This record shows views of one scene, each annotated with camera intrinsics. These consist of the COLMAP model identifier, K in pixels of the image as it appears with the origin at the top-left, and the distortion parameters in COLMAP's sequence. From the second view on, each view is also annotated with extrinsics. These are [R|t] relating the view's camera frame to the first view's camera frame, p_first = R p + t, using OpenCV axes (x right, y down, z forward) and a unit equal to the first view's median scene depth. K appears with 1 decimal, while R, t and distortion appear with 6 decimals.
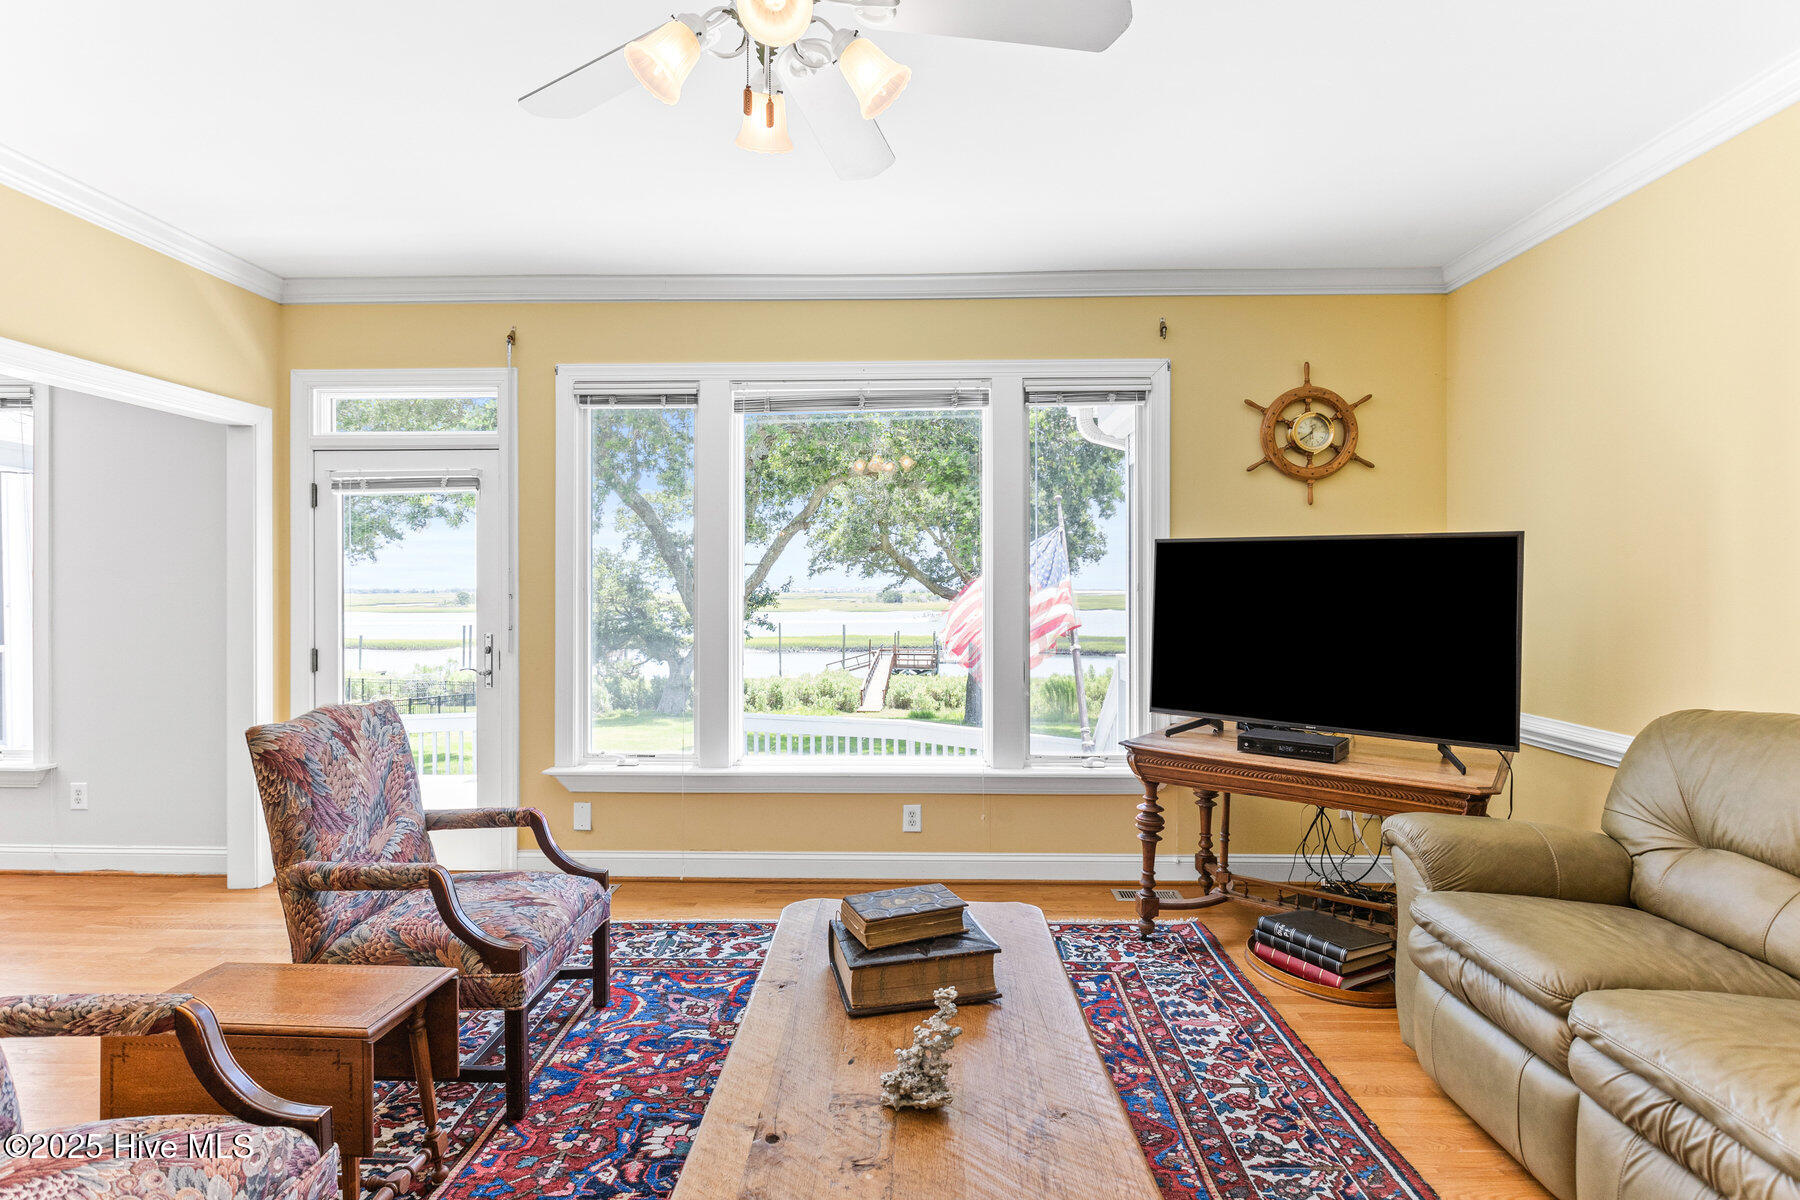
lens RADIAL K [[900.5, 0, 890.9], [0, 900.5, 587.5], [0, 0, 1]] dist [-0.000172, -0.001220]
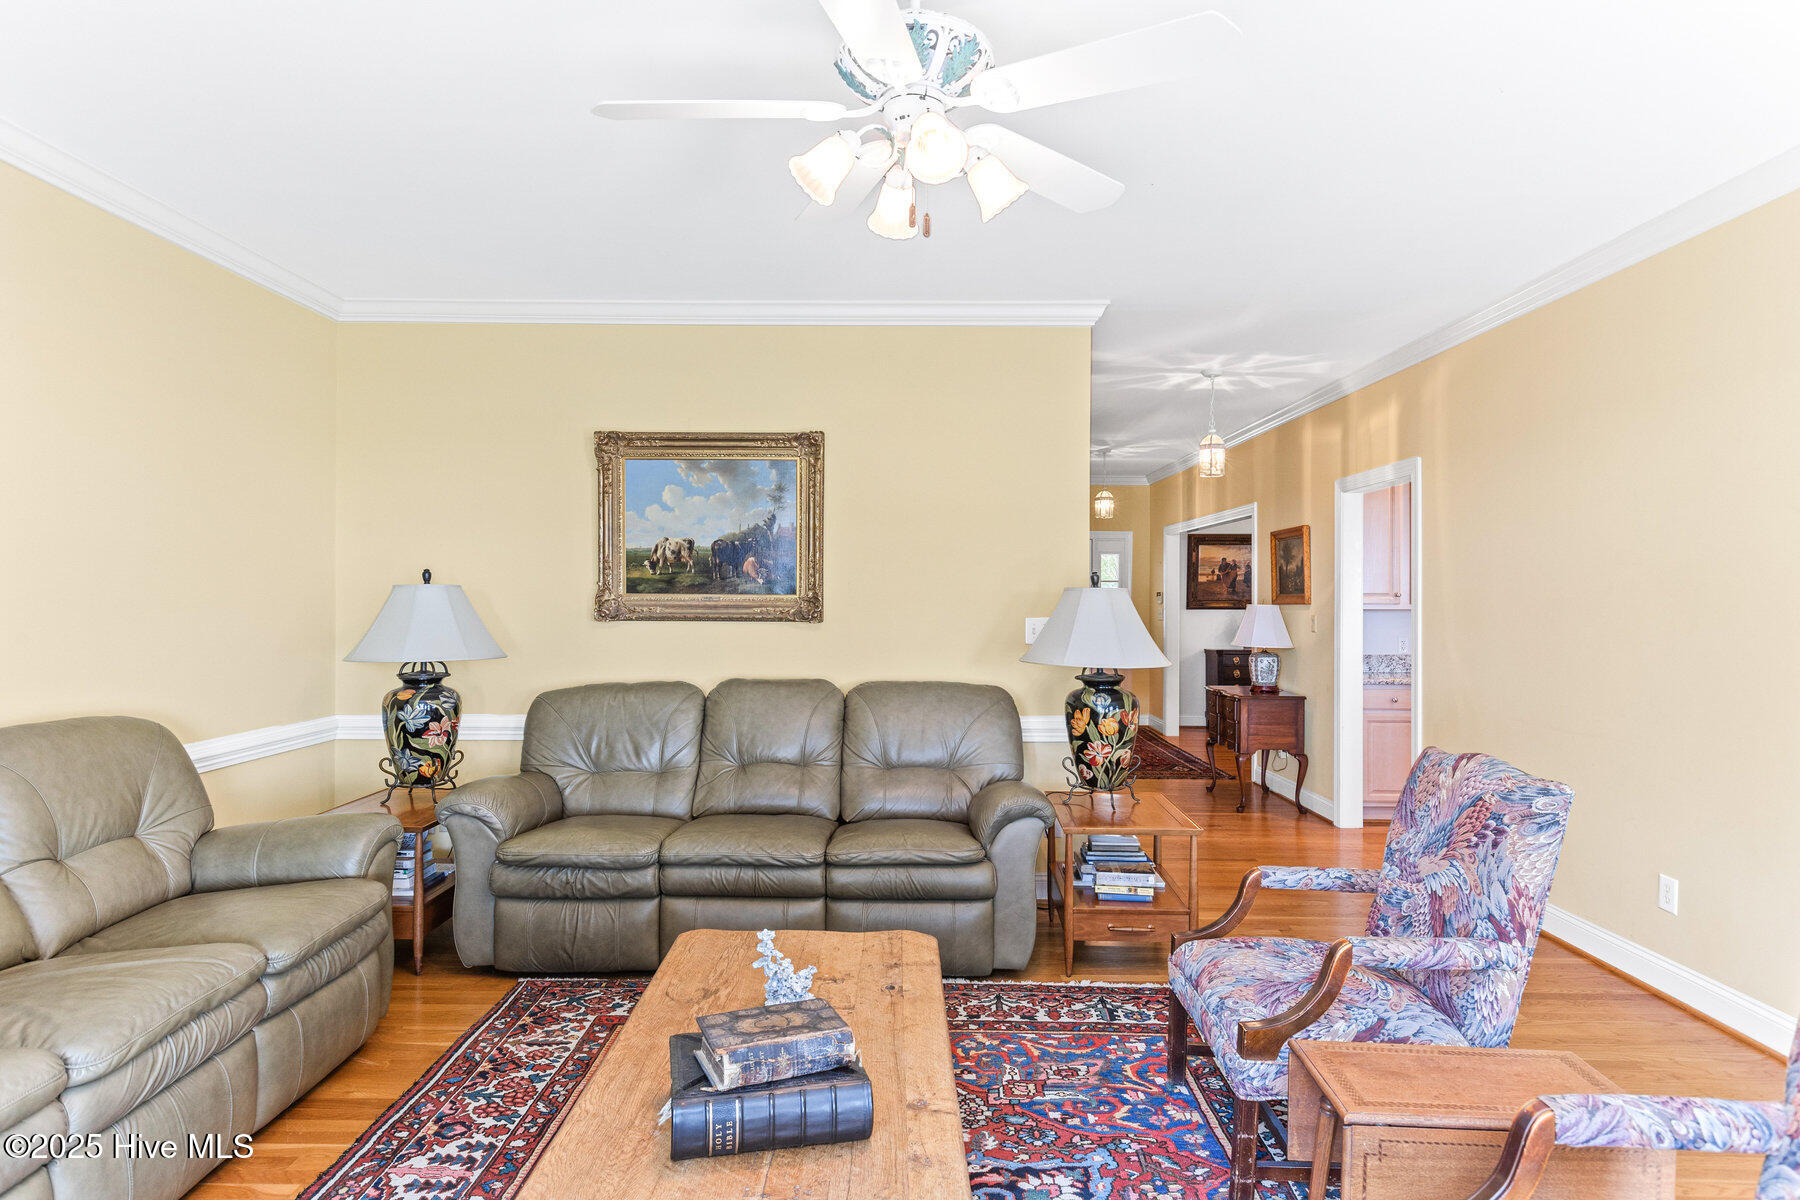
lens RADIAL K [[1000.6, 0, 896.0], [0, 1000.6, 599.3], [0, 0, 1]] dist [-0.004200, -0.000575]
pose [[-0.999618, -0.003963, -0.027348, -0.035139], [-0.003917, 0.999991, -0.001707, -0.013114], [0.027354, -0.001599, -0.999625, 1.090799]]
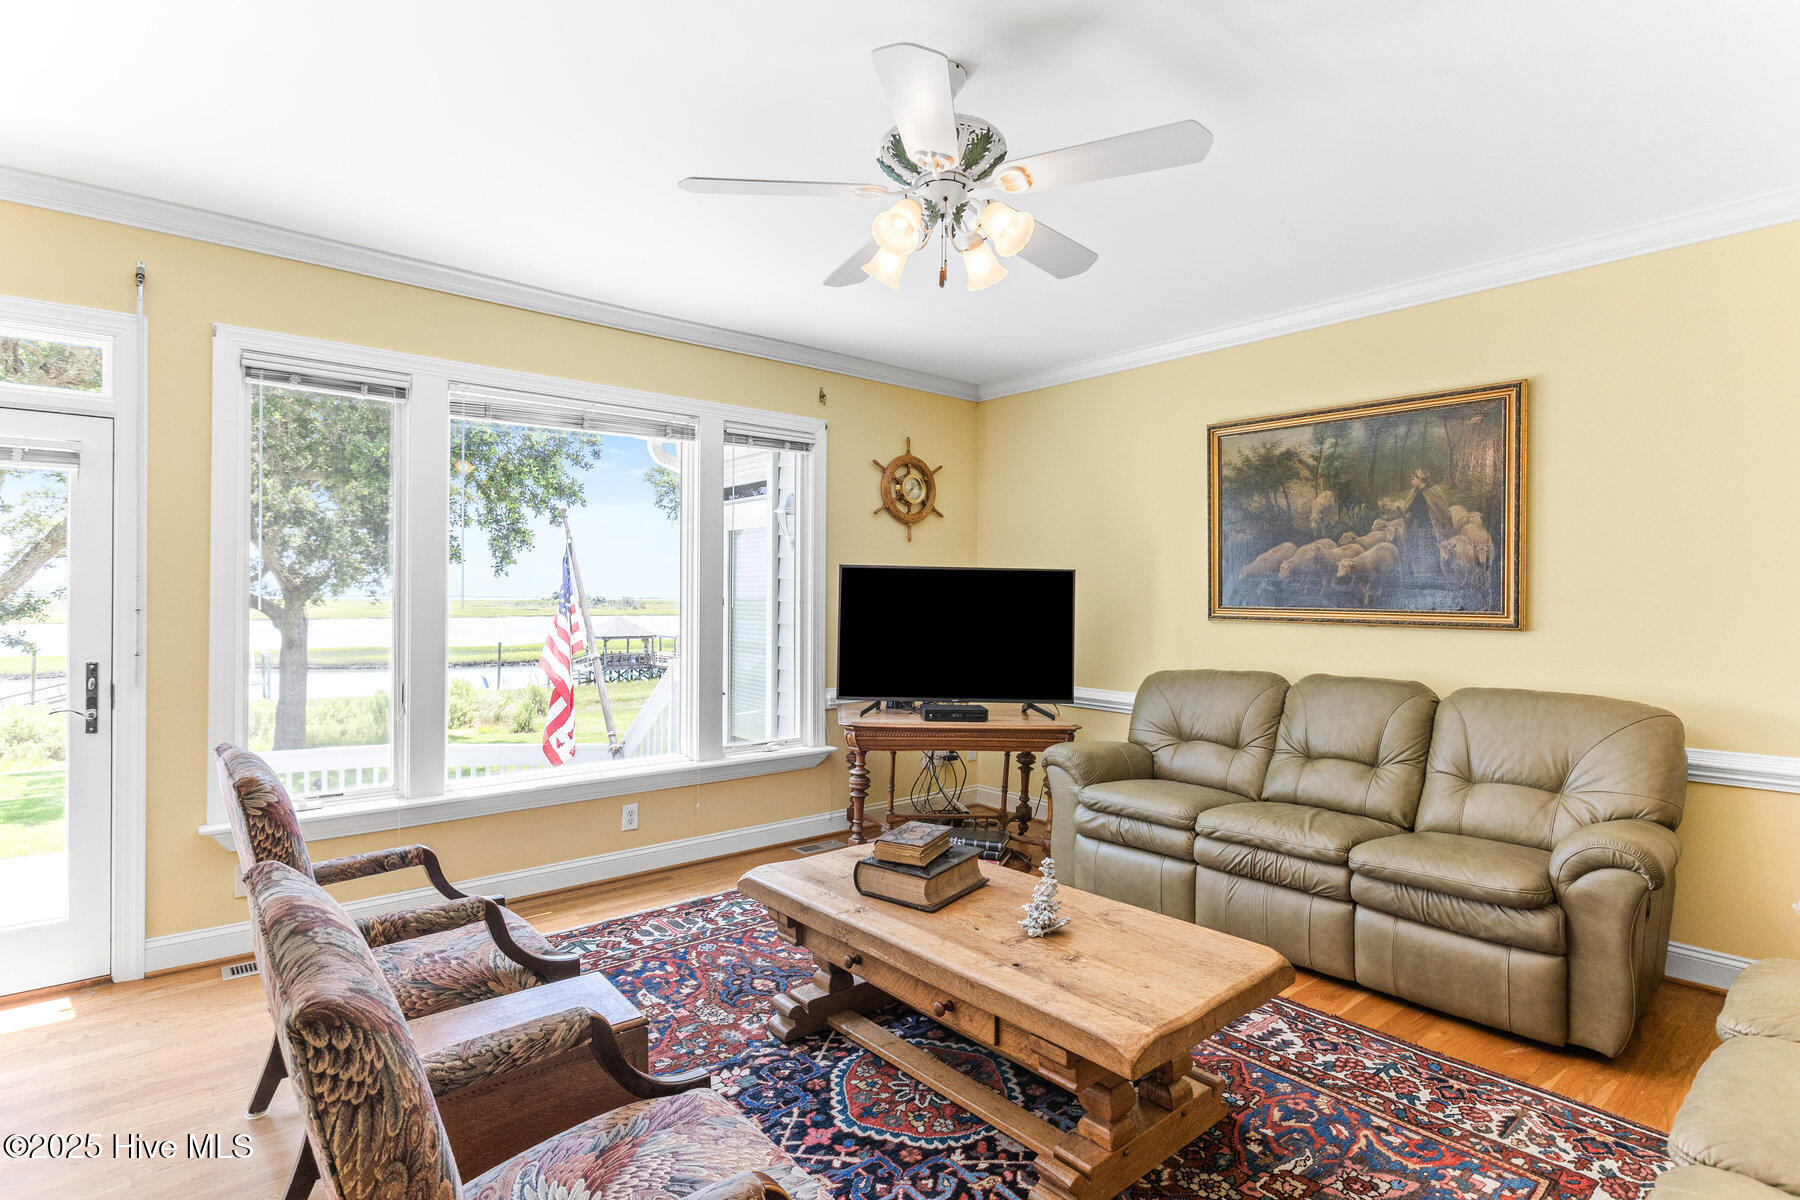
lens RADIAL K [[900.5, 0, 888.3], [0, 900.5, 597.0], [0, 0, 1]] dist [-0.000172, -0.001220]
pose [[0.745646, 0.004549, 0.666327, -0.544856], [-0.006741, 0.999977, 0.000716, -0.009507], [-0.666309, -0.005026, 0.745659, -0.001883]]
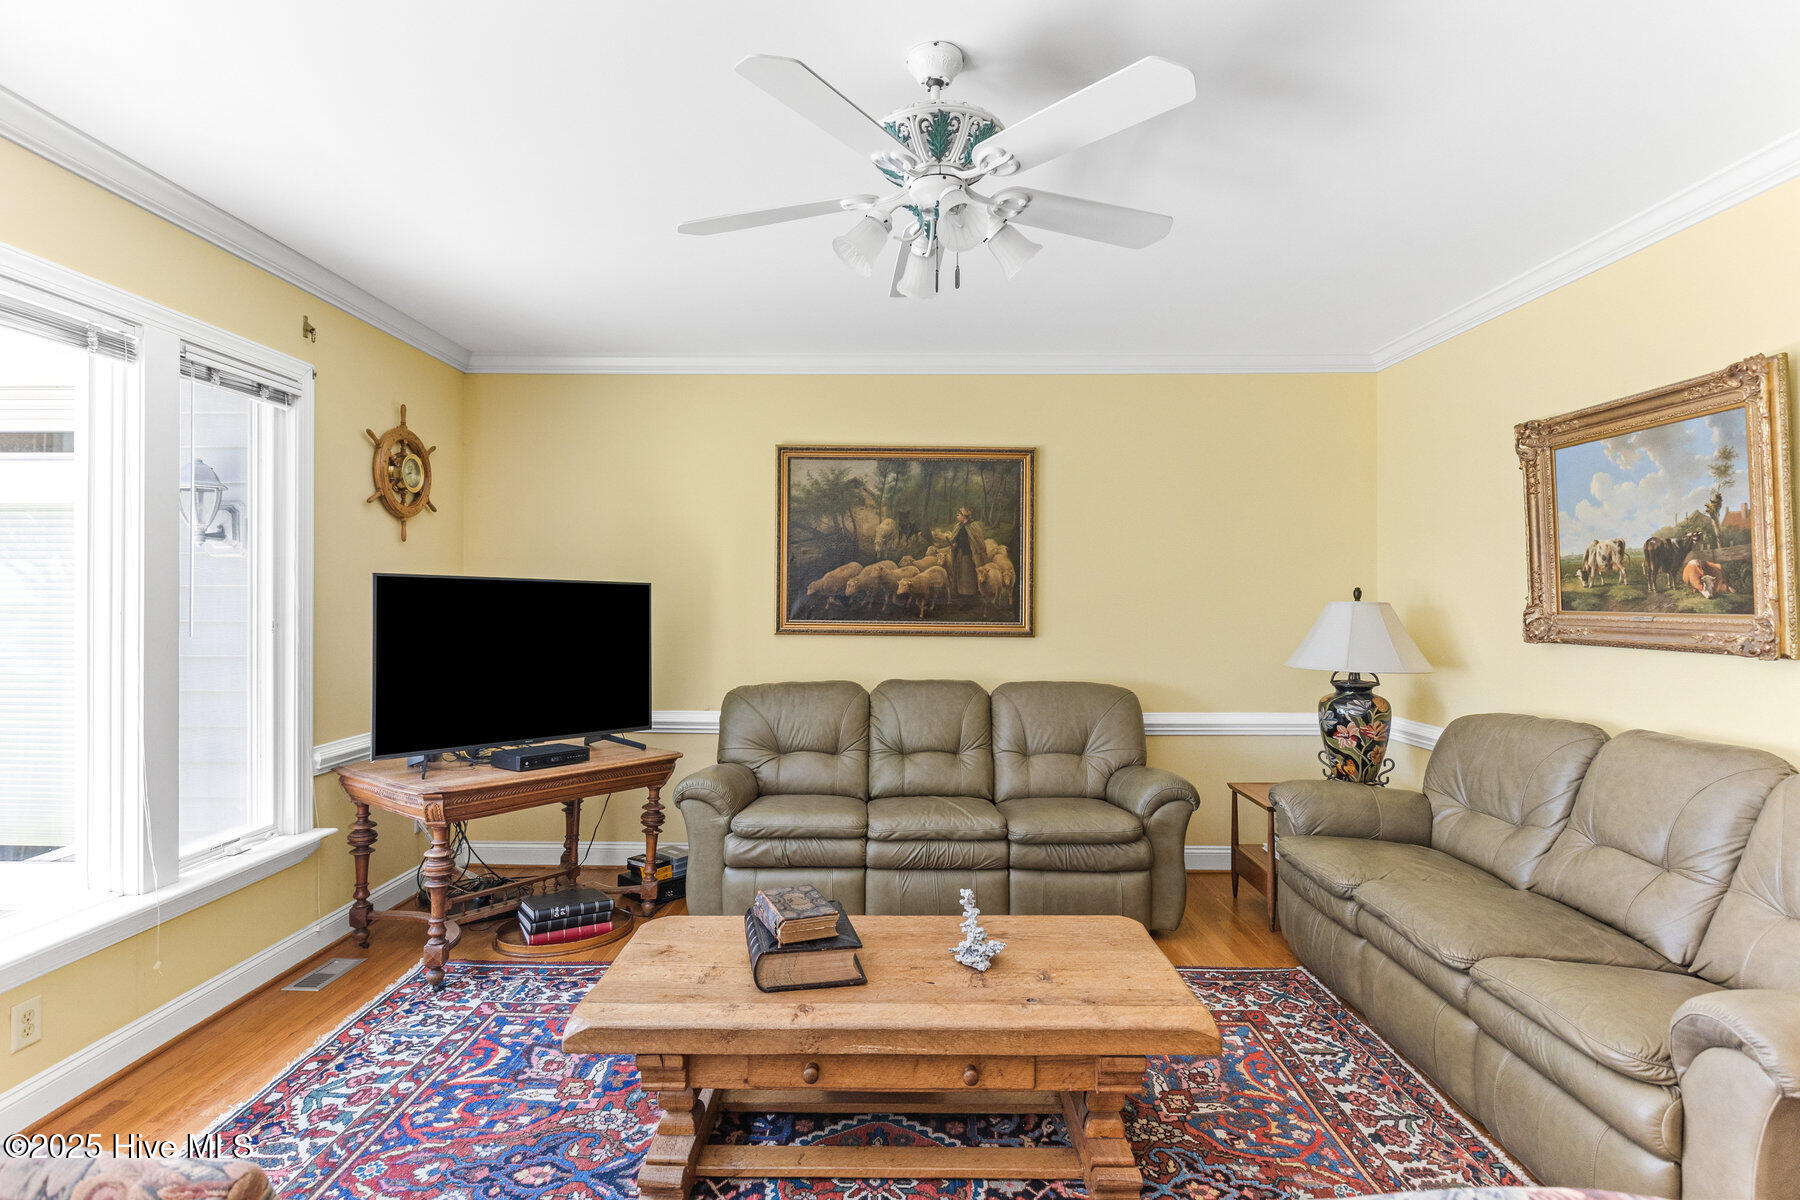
lens RADIAL K [[900.5, 0, 894.9], [0, 900.5, 597.0], [0, 0, 1]] dist [-0.000172, -0.001220]
pose [[-0.017101, 0.003325, 0.999848, -0.683183], [-0.004237, 0.999985, -0.003398, -0.029974], [-0.999845, -0.004295, -0.017086, 0.516279]]
